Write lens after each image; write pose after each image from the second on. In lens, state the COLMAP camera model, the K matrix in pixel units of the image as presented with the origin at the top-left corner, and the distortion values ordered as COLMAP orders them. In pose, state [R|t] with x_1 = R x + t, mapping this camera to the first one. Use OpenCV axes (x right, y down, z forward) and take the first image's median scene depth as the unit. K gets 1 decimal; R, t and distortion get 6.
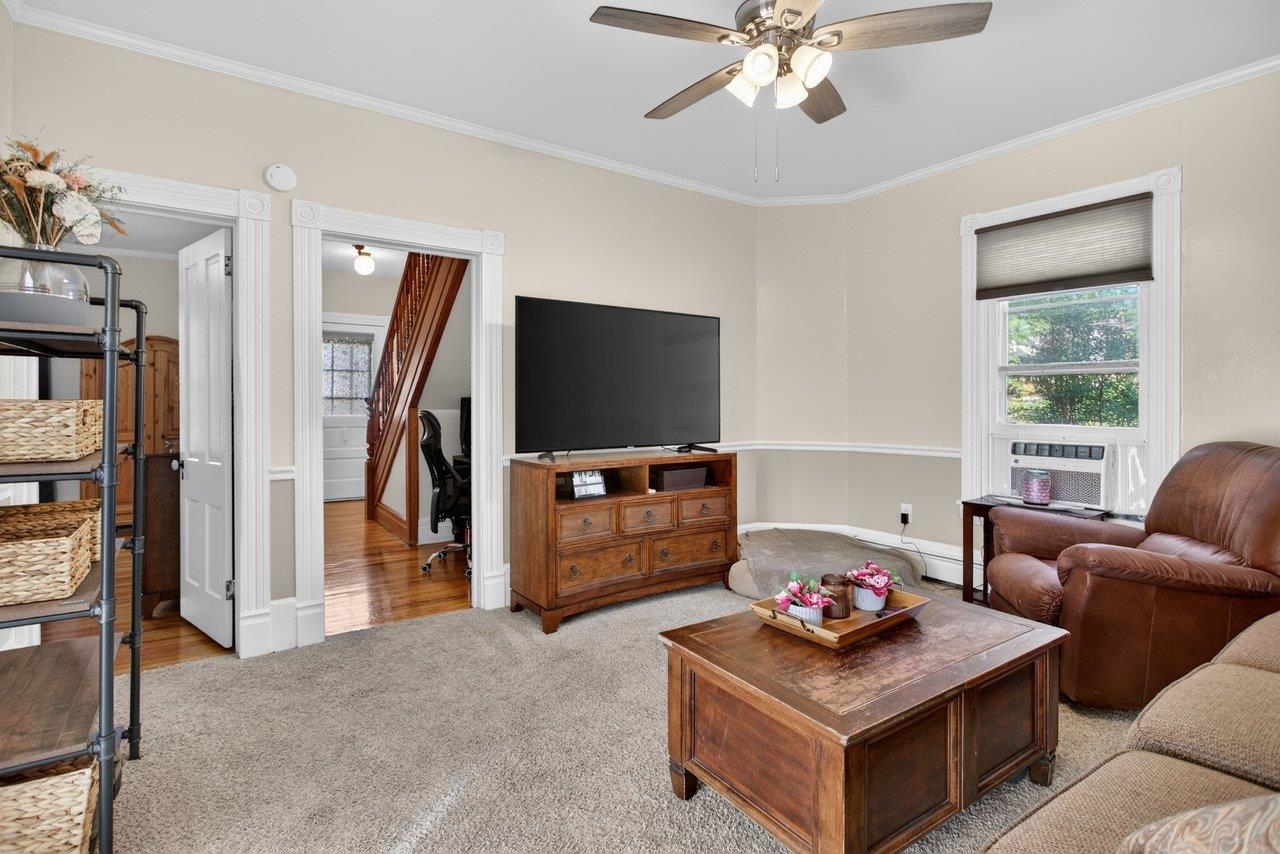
lens RADIAL K [[618.0, 0, 626.5], [0, 618.0, 395.4], [0, 0, 1]] dist [-0.000605, 0.000207]
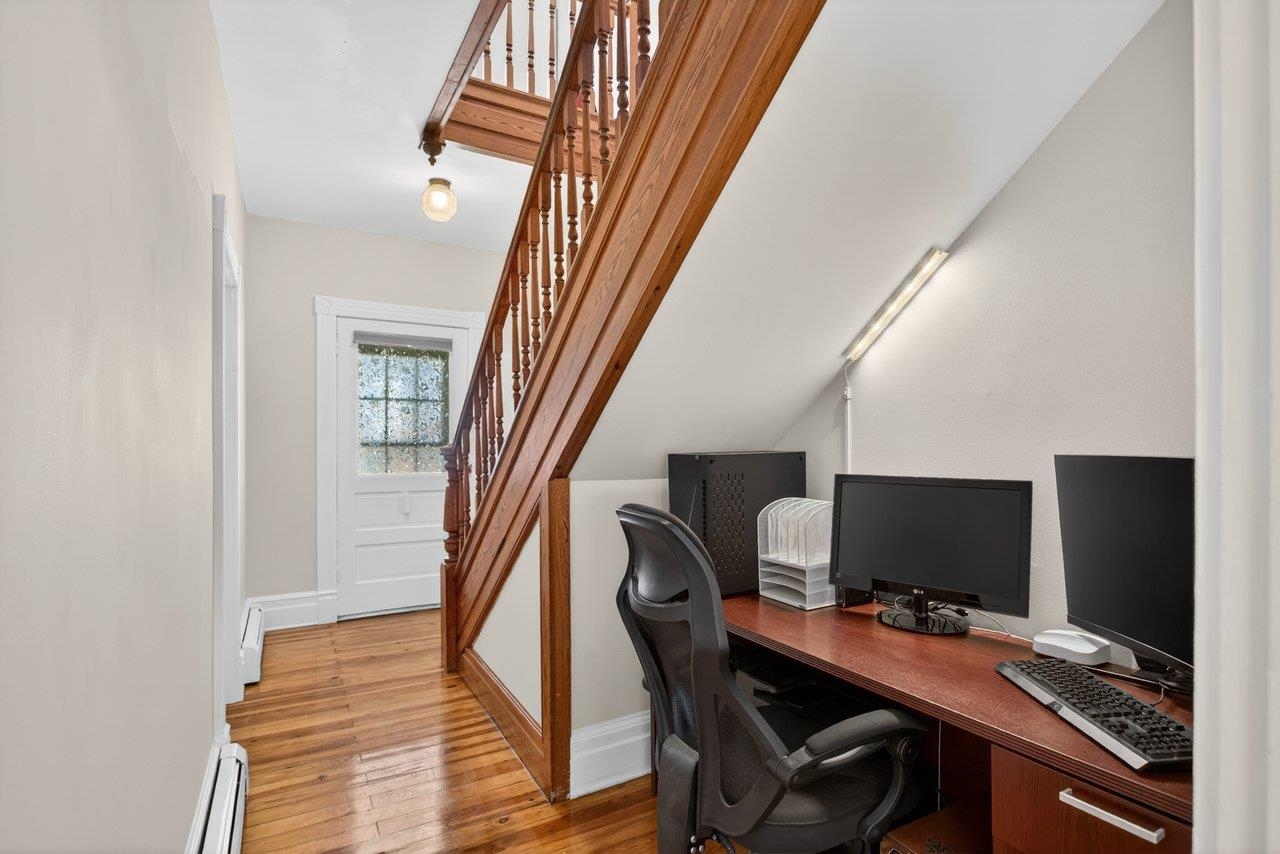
lens RADIAL K [[618.0, 0, 642.6], [0, 618.0, 433.0], [0, 0, 1]] dist [-0.000605, 0.000207]
pose [[0.997734, -0.002178, -0.067245, -0.184677], [0.002251, 0.999997, 0.001012, -0.006939], [0.067242, -0.001161, 0.997736, 0.413759]]
